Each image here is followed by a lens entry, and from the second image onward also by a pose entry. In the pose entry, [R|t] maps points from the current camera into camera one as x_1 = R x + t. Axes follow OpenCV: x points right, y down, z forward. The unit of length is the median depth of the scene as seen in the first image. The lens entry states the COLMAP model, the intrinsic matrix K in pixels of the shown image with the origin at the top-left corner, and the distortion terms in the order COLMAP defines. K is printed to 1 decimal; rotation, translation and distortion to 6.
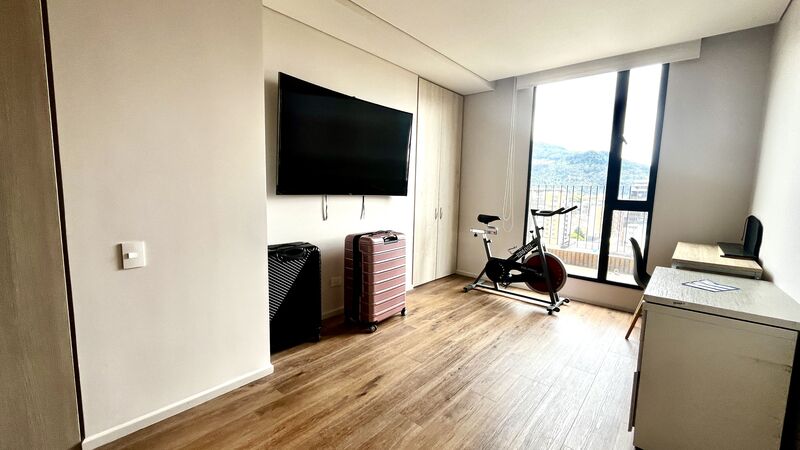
lens RADIAL K [[327.3, 0, 401.7], [0, 327.3, 225.7], [0, 0, 1]] dist [-0.001091, -0.000733]
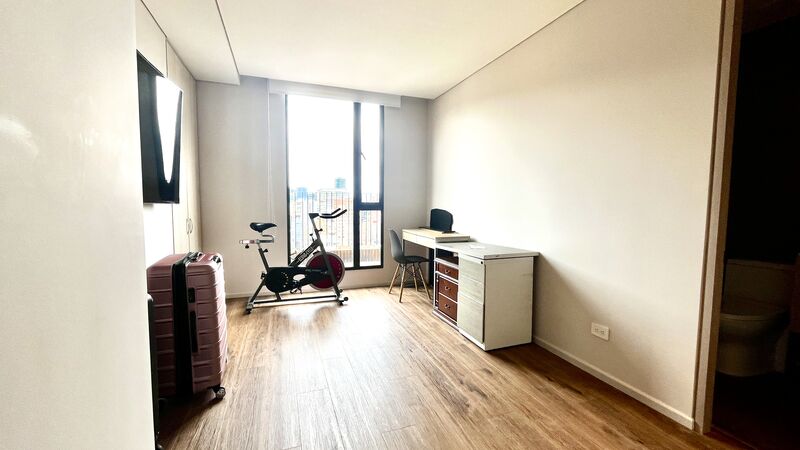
lens RADIAL K [[327.3, 0, 398.8], [0, 327.3, 224.6], [0, 0, 1]] dist [-0.001091, -0.000733]
pose [[0.485636, -0.075522, 0.870892, -0.374680], [0.106123, 0.993986, 0.027019, -0.011034], [-0.867695, 0.079300, 0.490730, 0.242261]]
